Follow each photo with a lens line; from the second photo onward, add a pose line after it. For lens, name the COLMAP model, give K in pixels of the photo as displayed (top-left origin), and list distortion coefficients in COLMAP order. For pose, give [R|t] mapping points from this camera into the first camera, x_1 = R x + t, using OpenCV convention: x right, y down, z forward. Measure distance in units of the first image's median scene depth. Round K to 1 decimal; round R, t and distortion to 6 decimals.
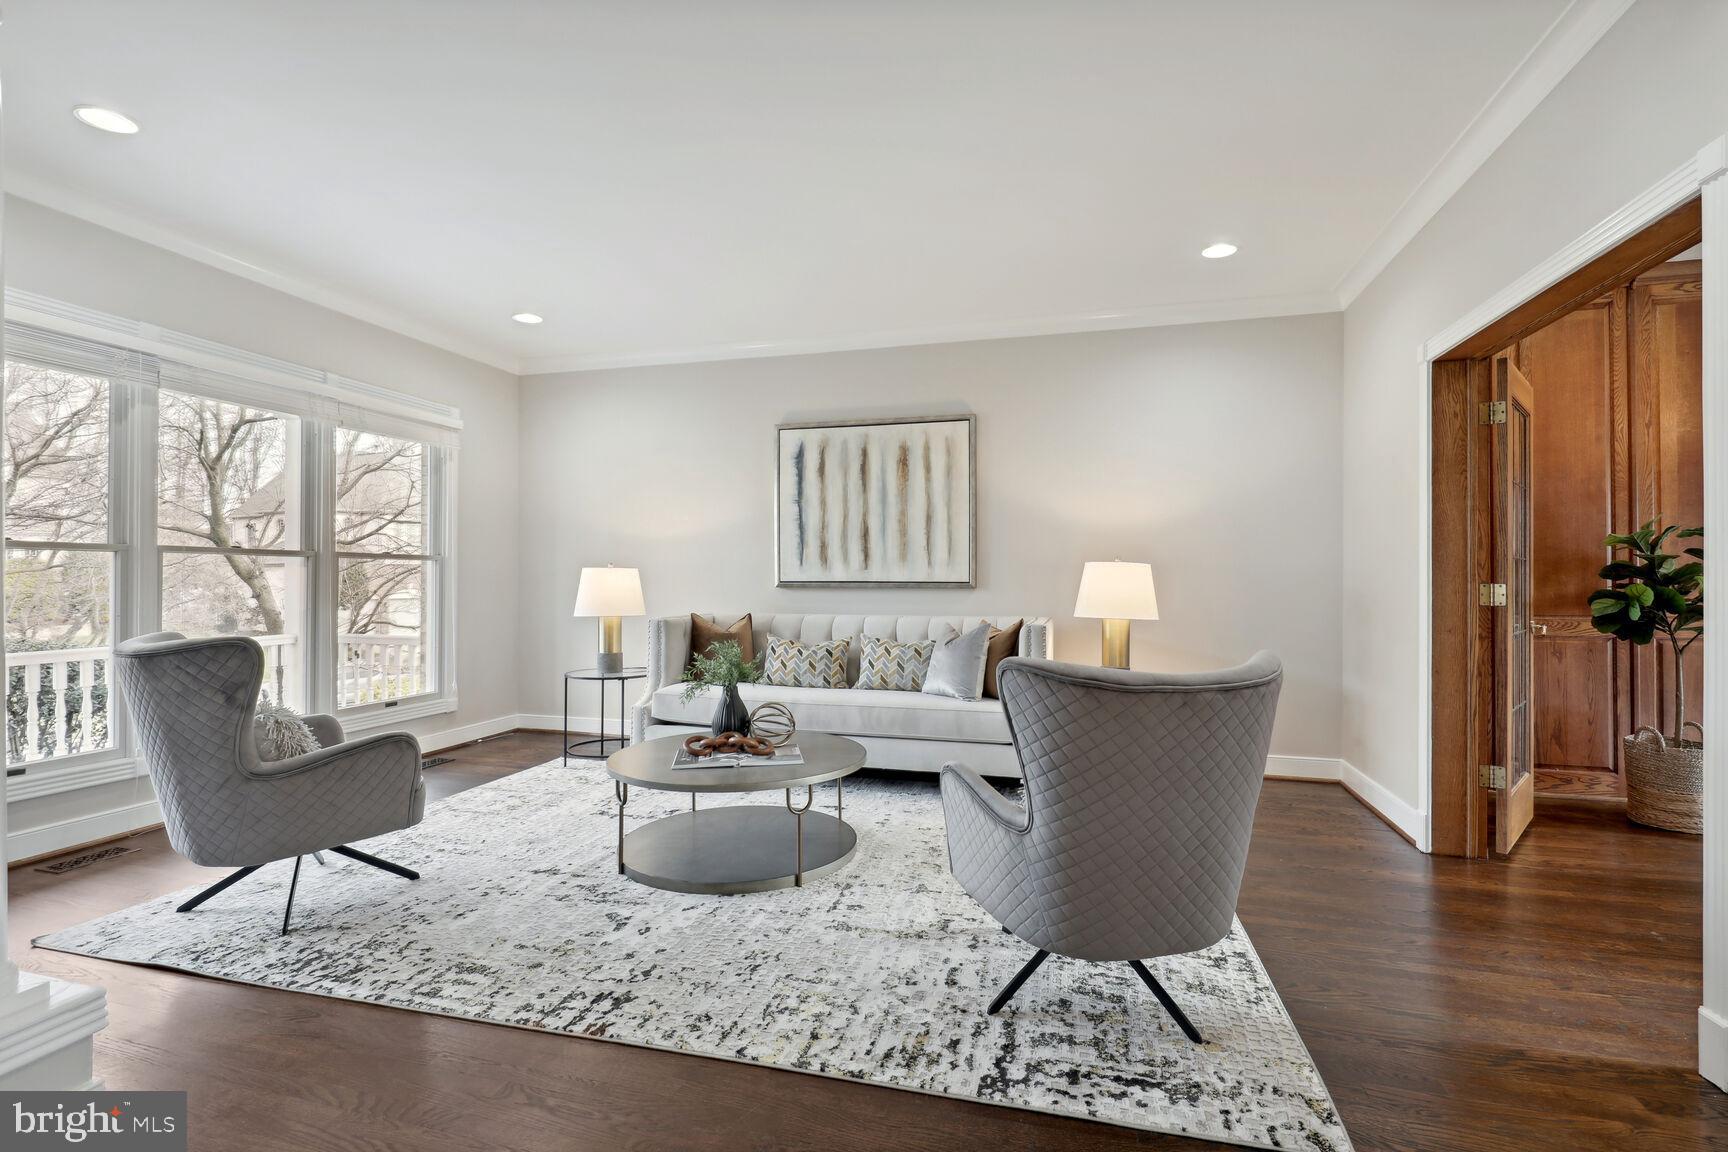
lens RADIAL K [[792.5, 0, 858.9], [0, 792.5, 584.7], [0, 0, 1]] dist [-0.000652, -0.000555]
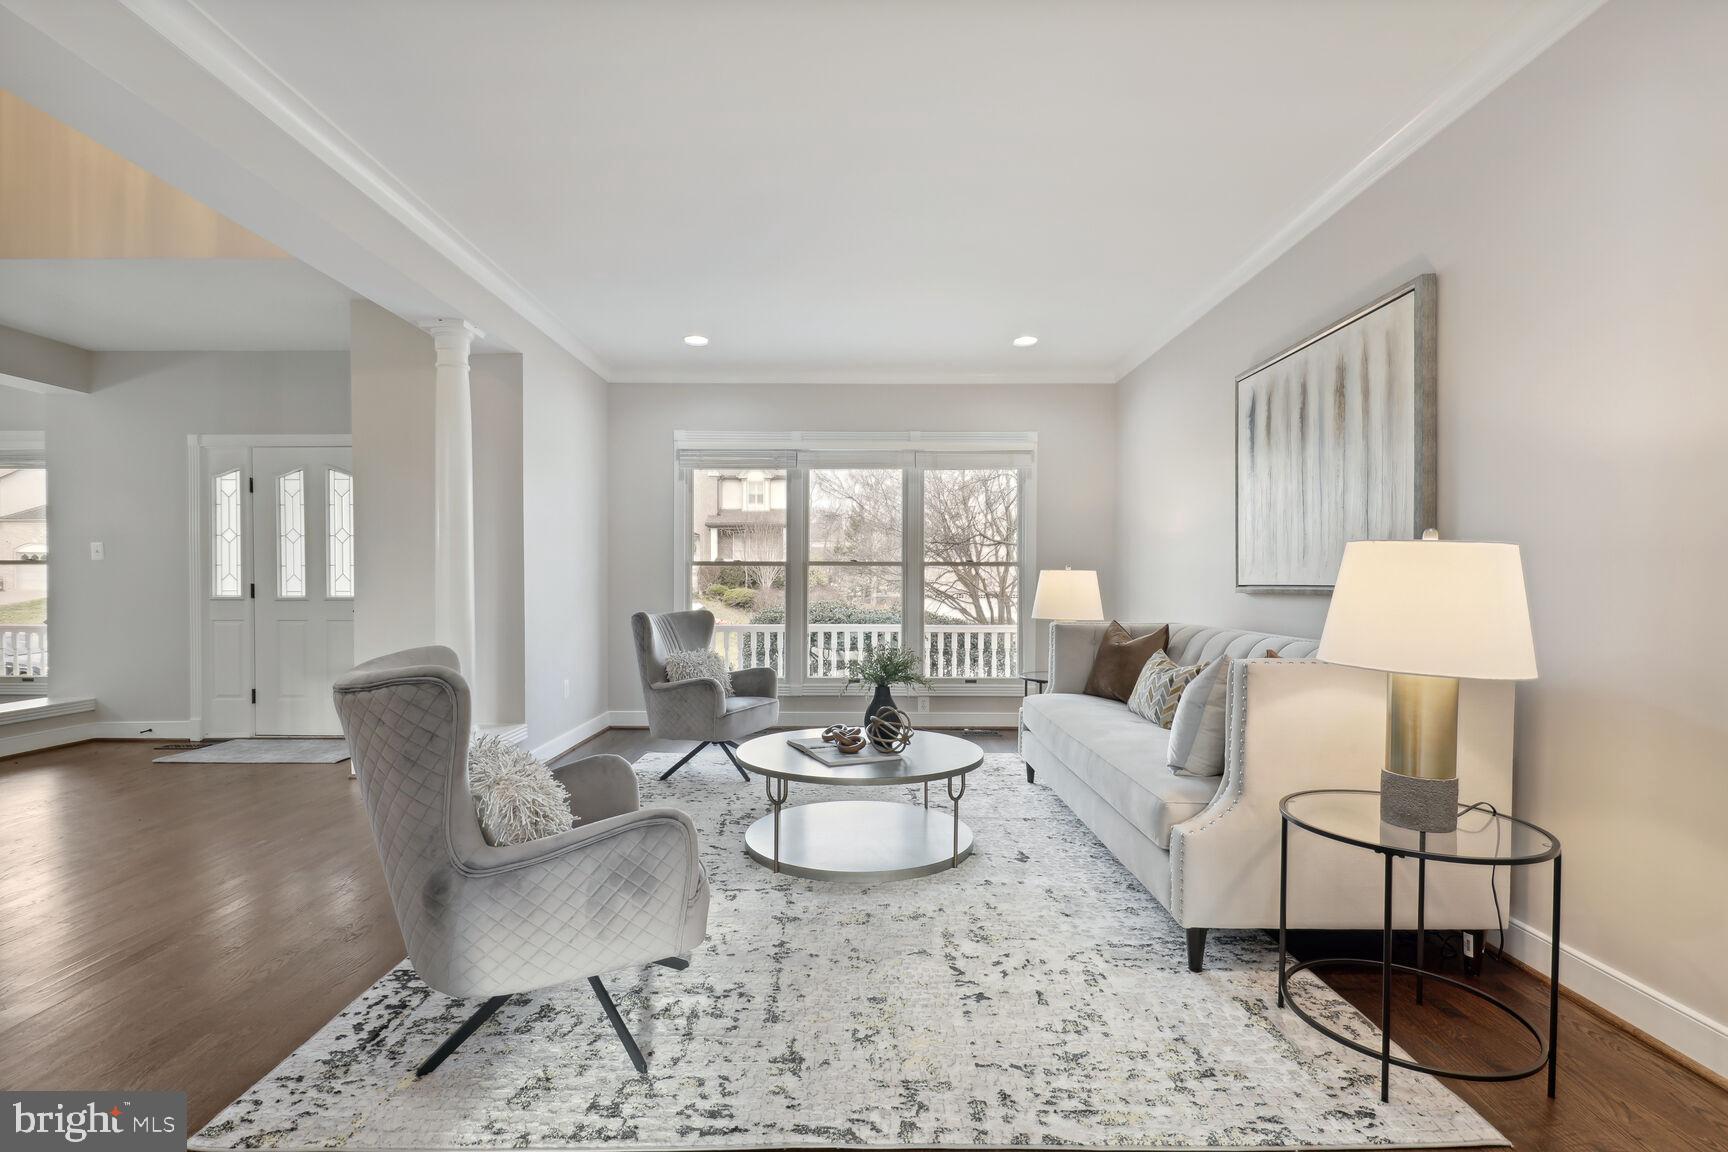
lens RADIAL K [[786.4, 0, 858.5], [0, 786.4, 588.3], [0, 0, 1]] dist [0.009656, -0.000055]
pose [[0.265580, 0.005351, -0.964074, 0.781282], [0.002501, 0.999977, 0.006239, -0.006372], [0.964086, -0.004069, 0.265561, 0.662850]]
